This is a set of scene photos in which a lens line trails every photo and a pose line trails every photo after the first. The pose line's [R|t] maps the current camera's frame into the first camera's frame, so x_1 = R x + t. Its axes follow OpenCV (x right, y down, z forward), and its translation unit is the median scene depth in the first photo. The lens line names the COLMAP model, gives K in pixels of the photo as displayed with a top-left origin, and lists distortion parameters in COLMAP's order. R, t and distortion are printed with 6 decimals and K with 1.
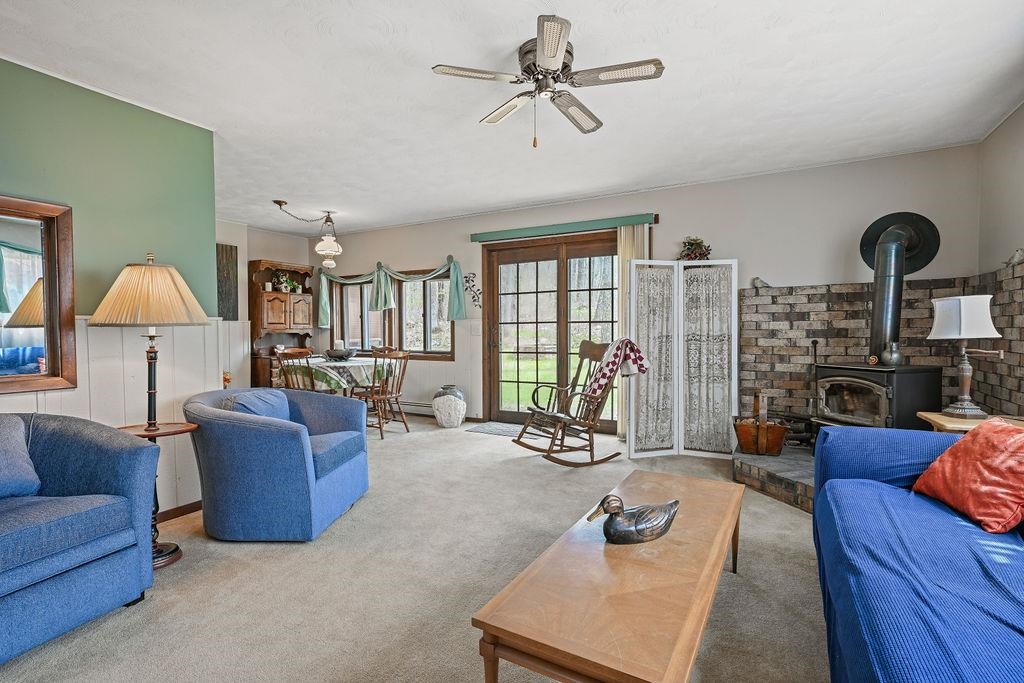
lens RADIAL K [[481.0, 0, 512.0], [0, 481.0, 341.5], [0, 0, 1]] dist [0.001428, 0.000250]
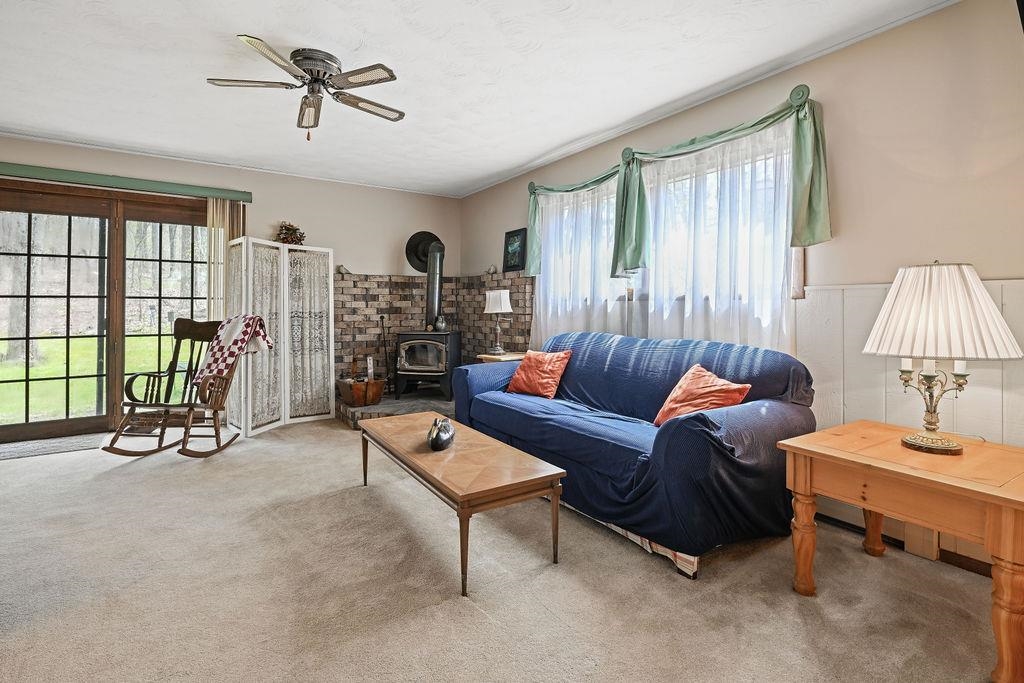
lens RADIAL K [[493.3, 0, 515.3], [0, 493.3, 304.5], [0, 0, 1]] dist [-0.001018, -0.000028]
pose [[0.454427, 0.012838, 0.890691, -0.412739], [0.019552, 0.999511, -0.024382, 0.006183], [-0.890569, 0.028495, 0.453954, 0.042544]]
